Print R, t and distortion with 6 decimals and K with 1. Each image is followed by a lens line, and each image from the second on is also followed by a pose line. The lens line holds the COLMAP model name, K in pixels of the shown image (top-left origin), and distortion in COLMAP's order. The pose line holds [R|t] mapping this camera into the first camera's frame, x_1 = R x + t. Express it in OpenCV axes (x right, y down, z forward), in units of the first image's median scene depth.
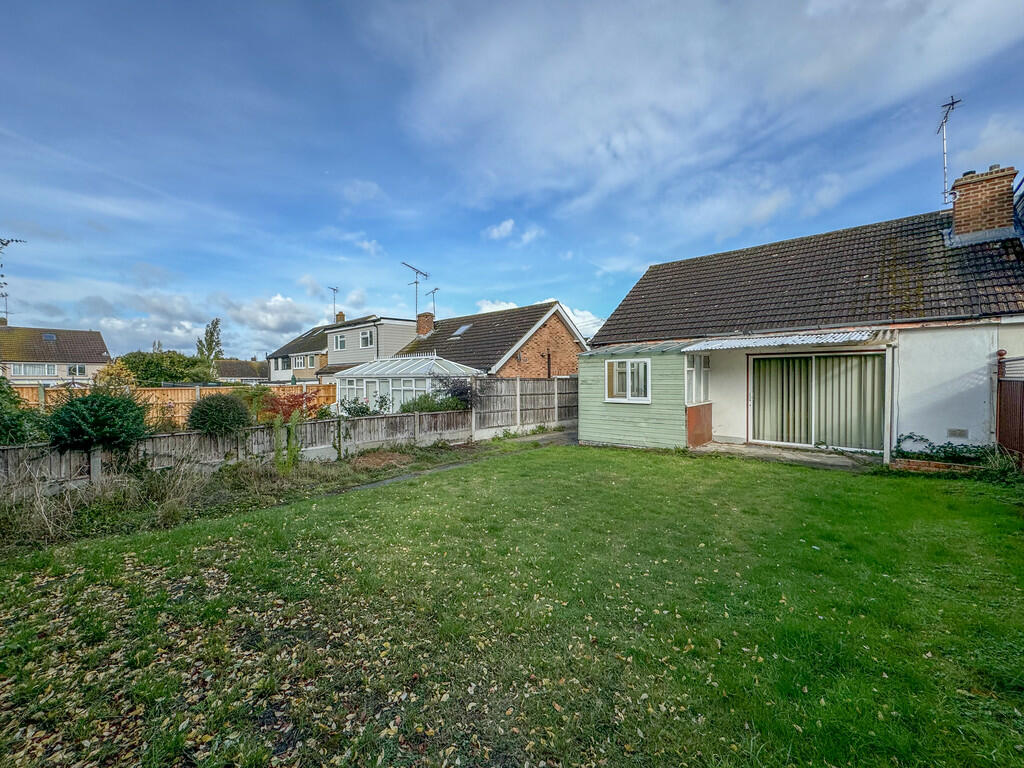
lens RADIAL K [[413.2, 0, 514.2], [0, 413.2, 383.9], [0, 0, 1]] dist [0.002122, 0.000143]
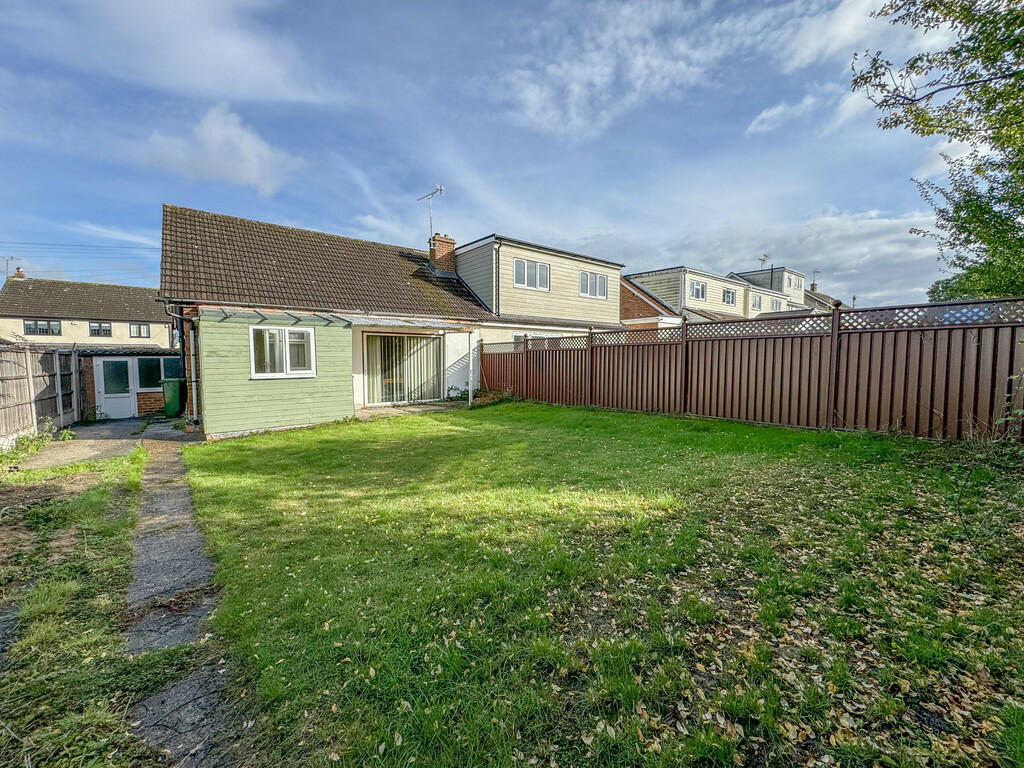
lens RADIAL K [[413.2, 0, 512.9], [0, 413.2, 381.8], [0, 0, 1]] dist [0.002122, 0.000143]
pose [[0.138694, -0.051577, 0.988991, -0.540435], [0.014703, 0.998640, 0.050018, 0.019094], [-0.990226, 0.007604, 0.139264, 0.432813]]
